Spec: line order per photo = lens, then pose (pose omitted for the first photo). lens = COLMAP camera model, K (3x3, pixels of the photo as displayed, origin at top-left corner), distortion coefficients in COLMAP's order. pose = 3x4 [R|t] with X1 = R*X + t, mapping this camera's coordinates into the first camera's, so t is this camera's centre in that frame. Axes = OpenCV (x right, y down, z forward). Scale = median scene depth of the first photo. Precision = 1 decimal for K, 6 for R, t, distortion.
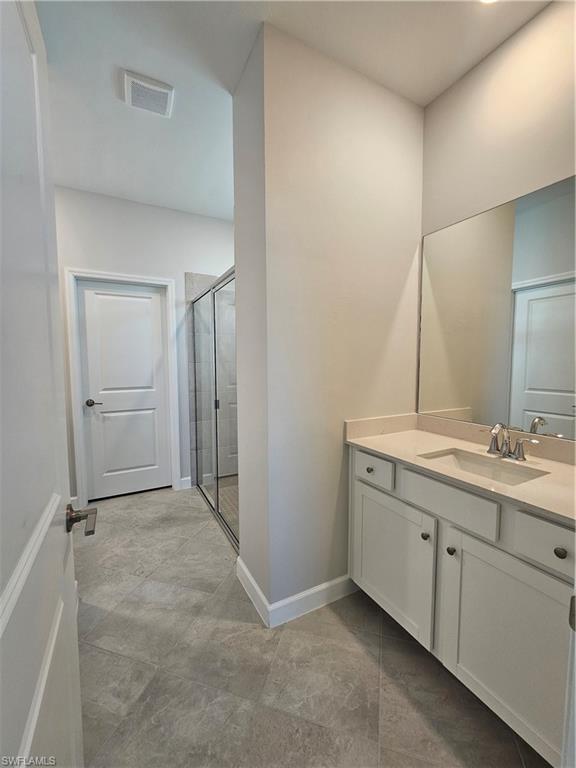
lens RADIAL K [[316.1, 0, 288.0], [0, 316.1, 384.0], [0, 0, 1]] dist [0.001491, -0.000086]
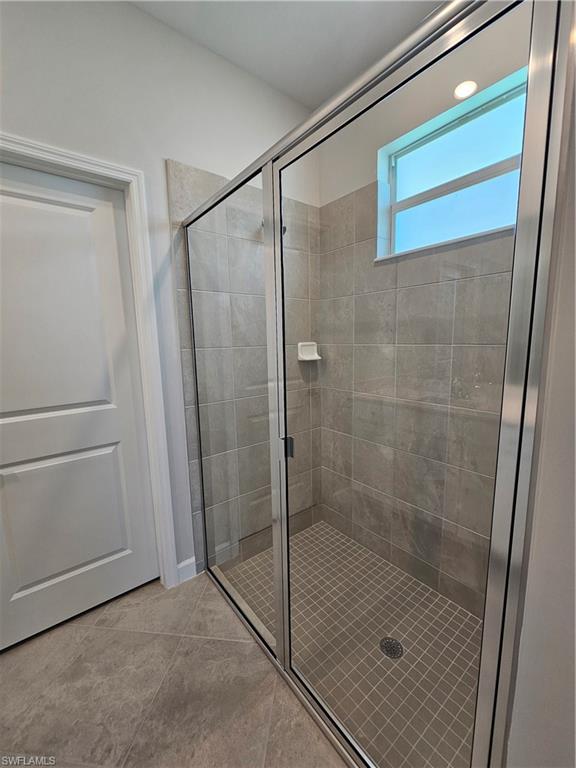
lens RADIAL K [[316.1, 0, 288.0], [0, 316.1, 384.0], [0, 0, 1]] dist [0.001491, -0.000086]
pose [[0.984287, -0.044398, 0.170905, -0.236995], [0.032300, 0.996814, 0.072926, -0.041849], [-0.173598, -0.066260, 0.982585, 0.468767]]
